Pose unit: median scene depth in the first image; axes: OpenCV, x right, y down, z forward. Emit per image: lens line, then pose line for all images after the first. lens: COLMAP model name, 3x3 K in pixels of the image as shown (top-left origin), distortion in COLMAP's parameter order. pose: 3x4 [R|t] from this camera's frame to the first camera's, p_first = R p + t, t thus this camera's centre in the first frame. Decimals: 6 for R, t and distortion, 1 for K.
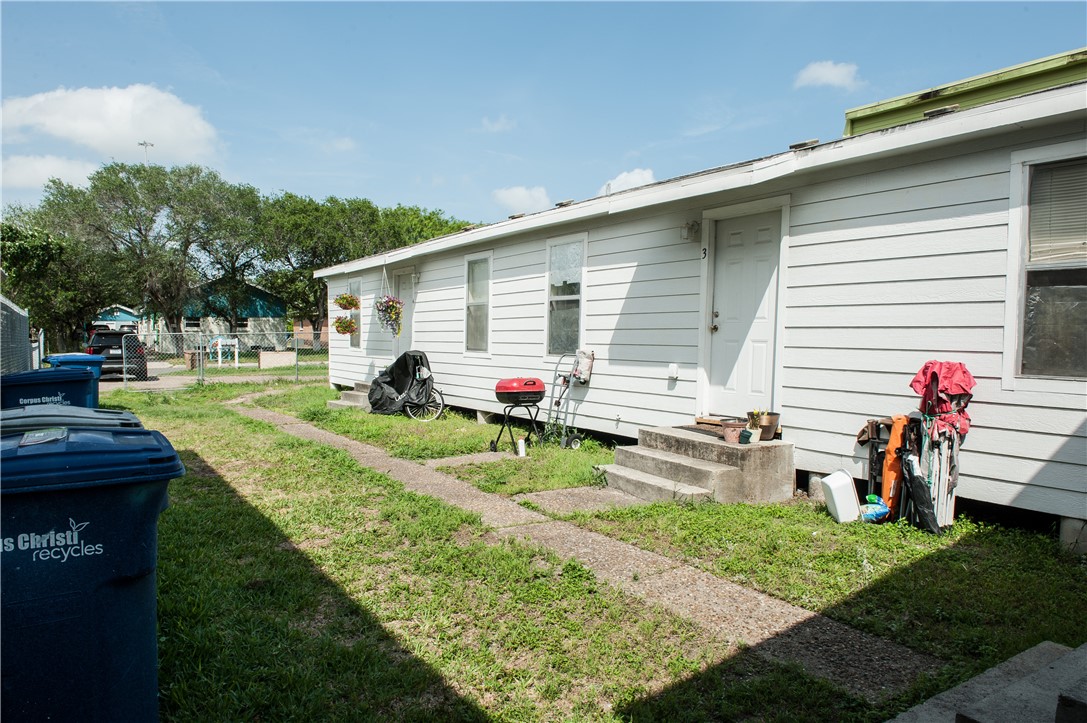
lens RADIAL K [[738.6, 0, 525.6], [0, 738.6, 377.6], [0, 0, 1]] dist [-0.055285, 0.003419]
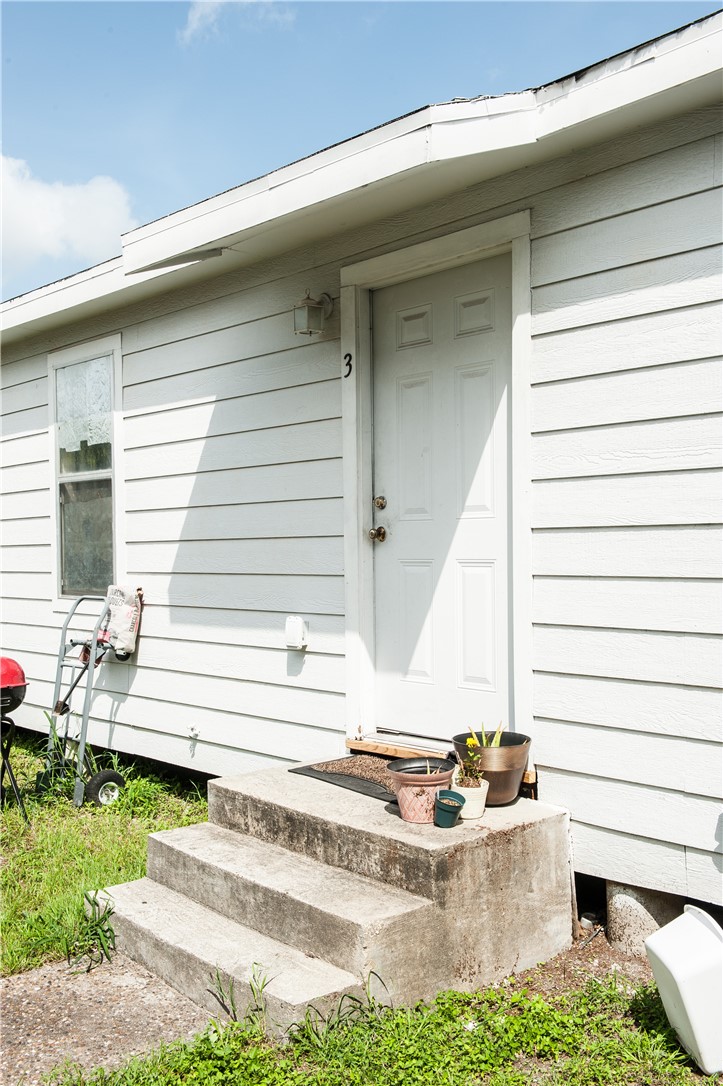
lens RADIAL K [[1075.6, 0, 374.4], [0, 1075.6, 561.7], [0, 0, 1]] dist [0.039613, 0.000000]
pose [[0.982084, -0.041964, 0.183713, 0.135856], [0.047362, 0.998563, -0.025091, -0.034765], [-0.182396, 0.033343, 0.982660, 0.368554]]
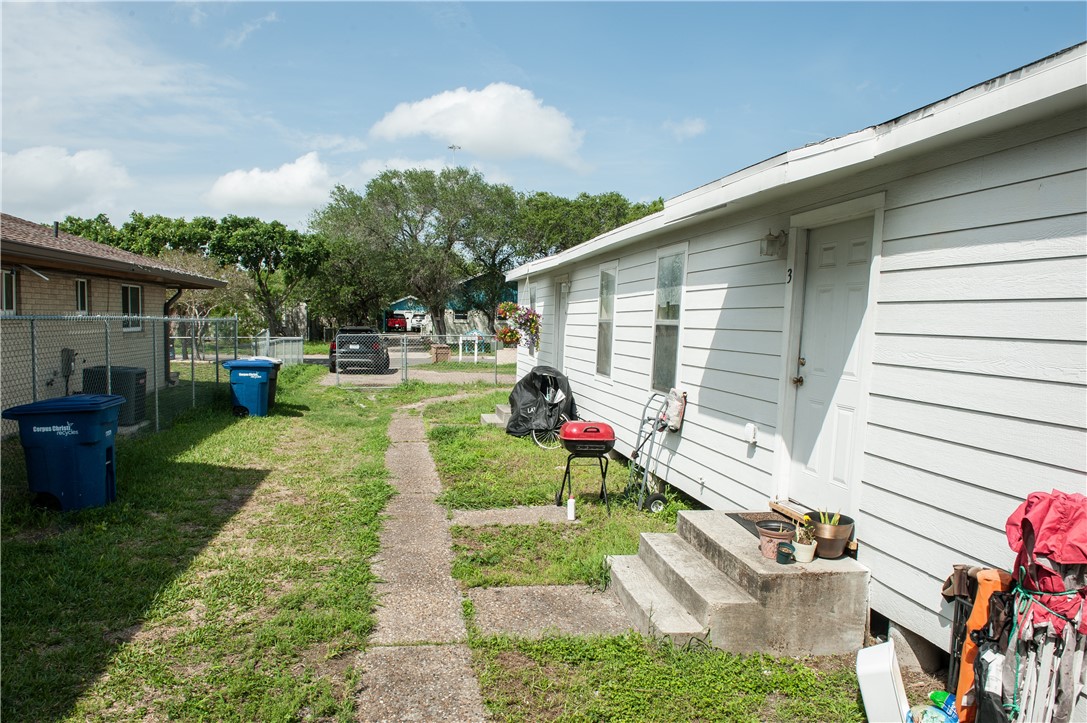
lens RADIAL K [[738.6, 0, 525.4], [0, 738.6, 373.1], [0, 0, 1]] dist [-0.055285, 0.003419]
pose [[0.924210, 0.043287, -0.379424, 0.281621], [-0.040083, 0.999063, 0.016343, -0.075922], [0.379776, 0.000104, 0.925078, 0.240997]]
